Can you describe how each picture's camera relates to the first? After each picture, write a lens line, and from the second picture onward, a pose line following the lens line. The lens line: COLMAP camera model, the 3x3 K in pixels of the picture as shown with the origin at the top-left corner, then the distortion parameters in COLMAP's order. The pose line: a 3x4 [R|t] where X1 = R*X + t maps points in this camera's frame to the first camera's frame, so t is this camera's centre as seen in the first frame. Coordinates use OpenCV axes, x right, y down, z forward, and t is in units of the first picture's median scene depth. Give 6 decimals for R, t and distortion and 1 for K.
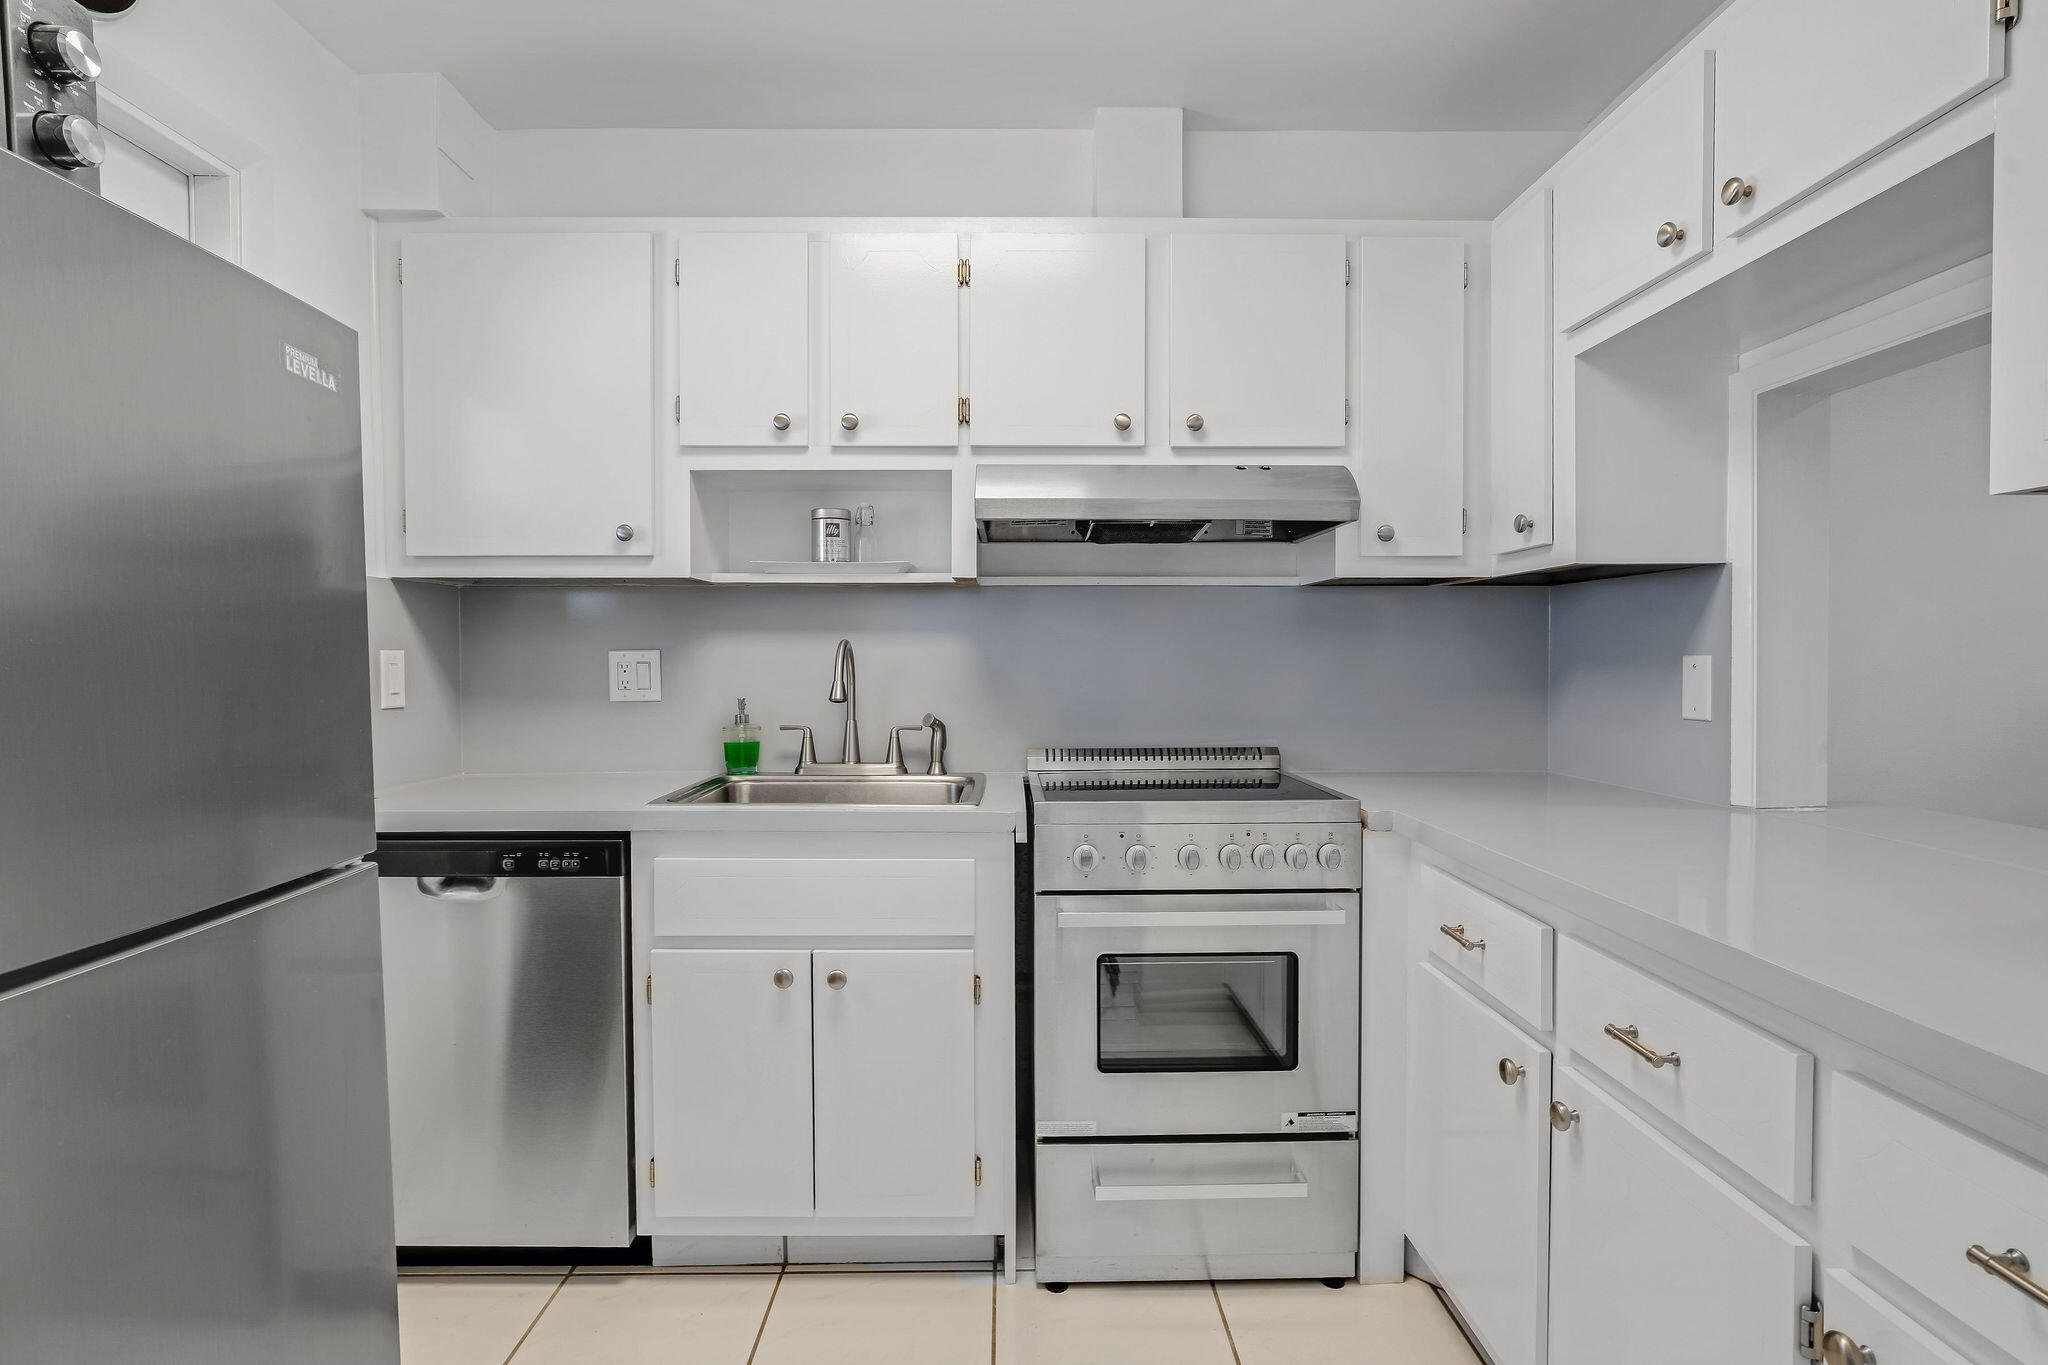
lens RADIAL K [[1057.1, 0, 1008.1], [0, 1057.1, 675.0], [0, 0, 1]] dist [-0.045455, 0.007960]
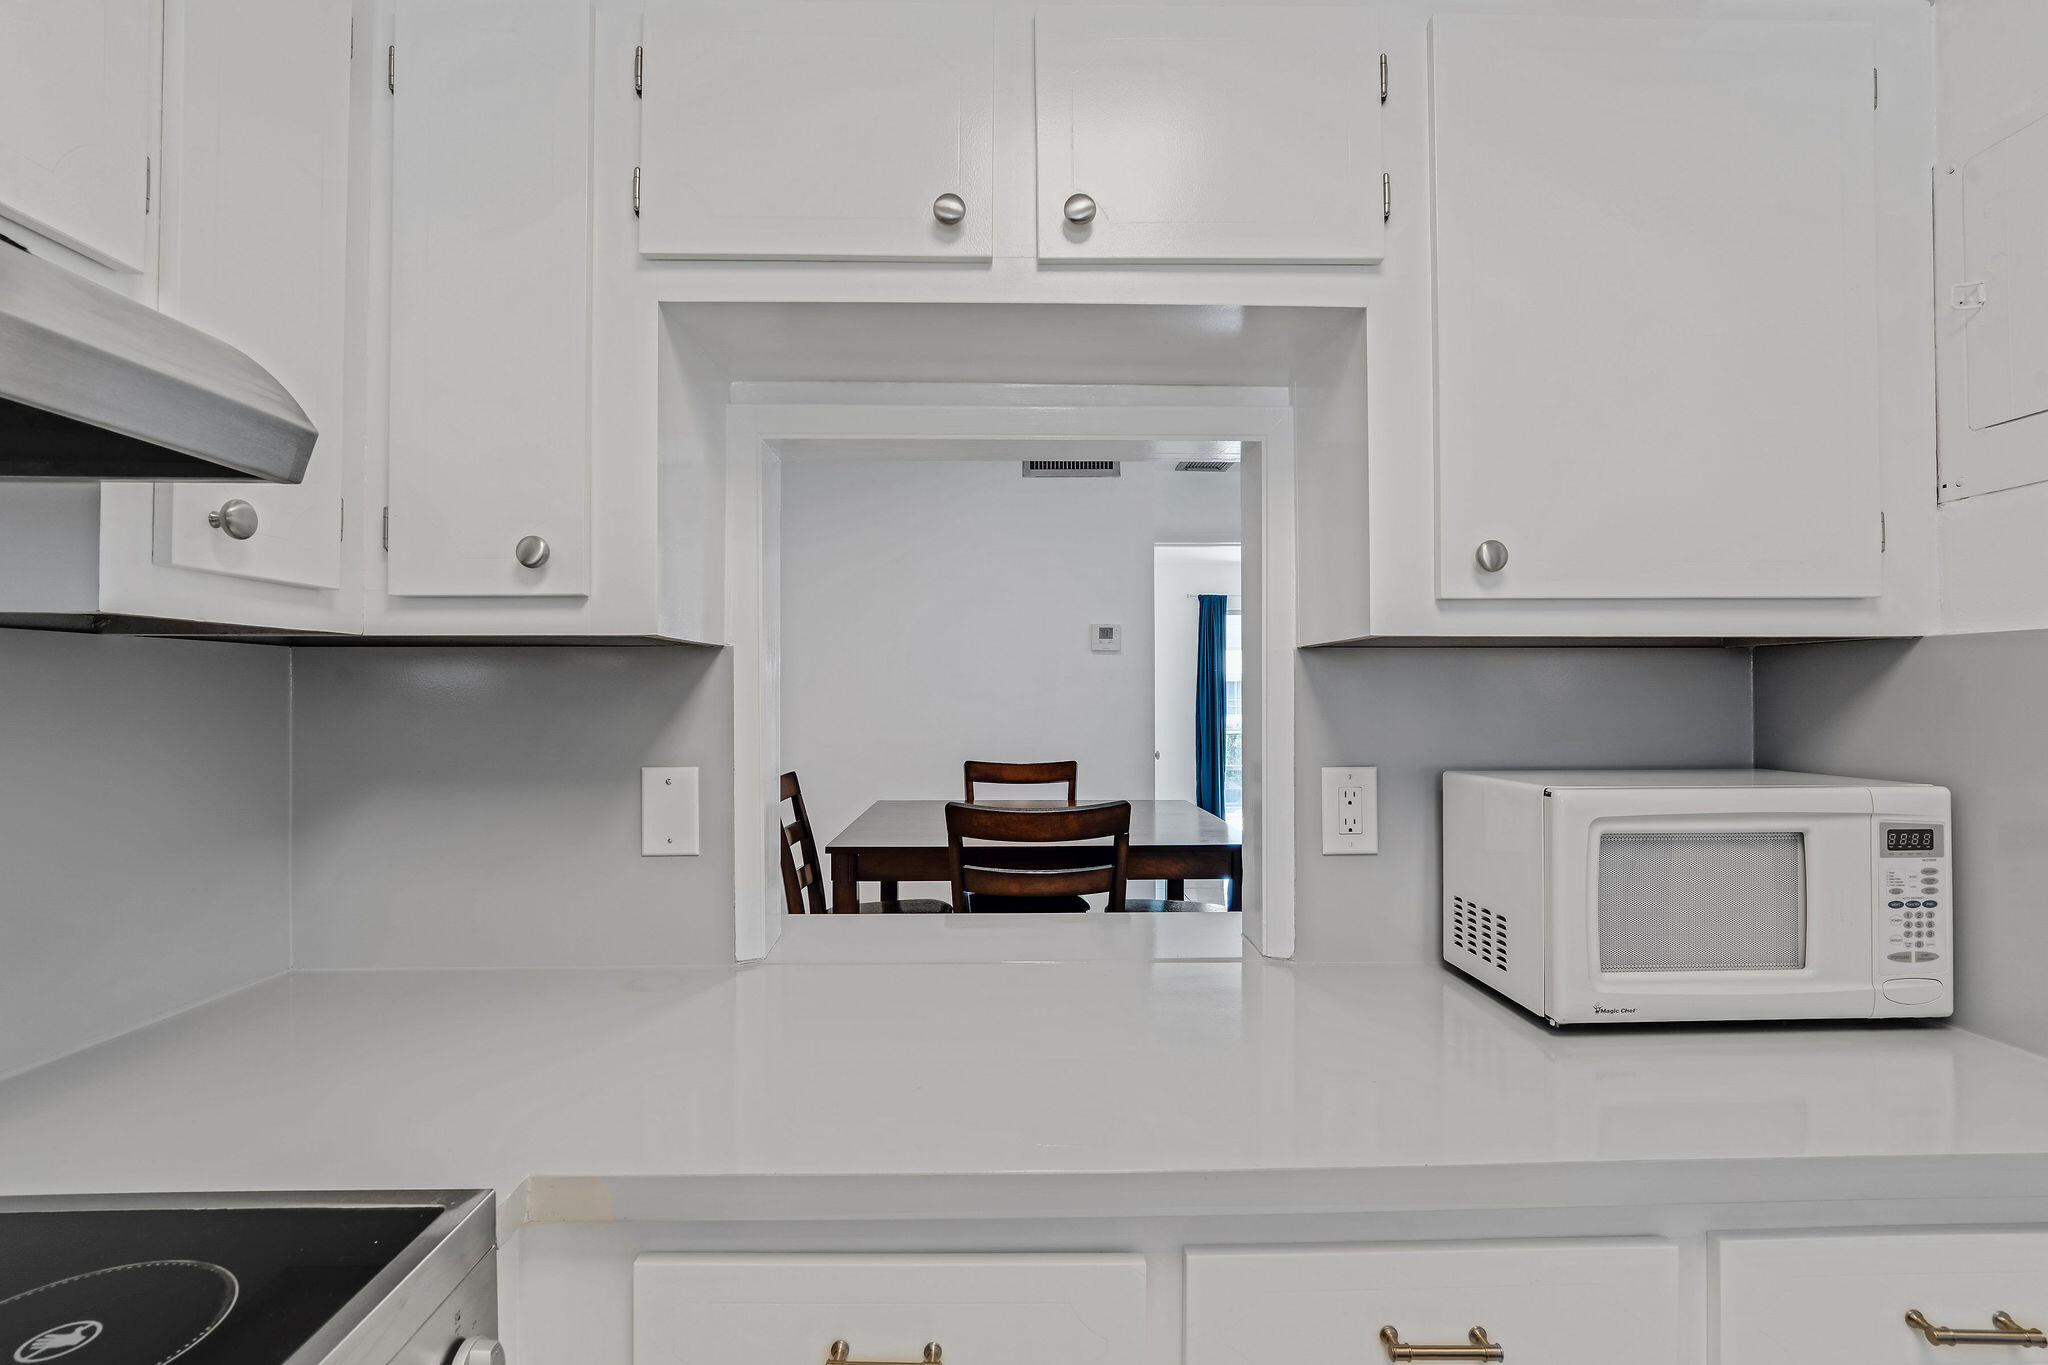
lens RADIAL K [[1014.0, 0, 1020.1], [0, 1014.0, 681.7], [0, 0, 1]] dist [-0.001457, 0.003988]
pose [[-0.028544, 0.013272, 0.999504, -0.060176], [0.016505, 0.999782, -0.012804, -0.065976], [-0.999456, 0.016132, -0.028757, 0.770683]]
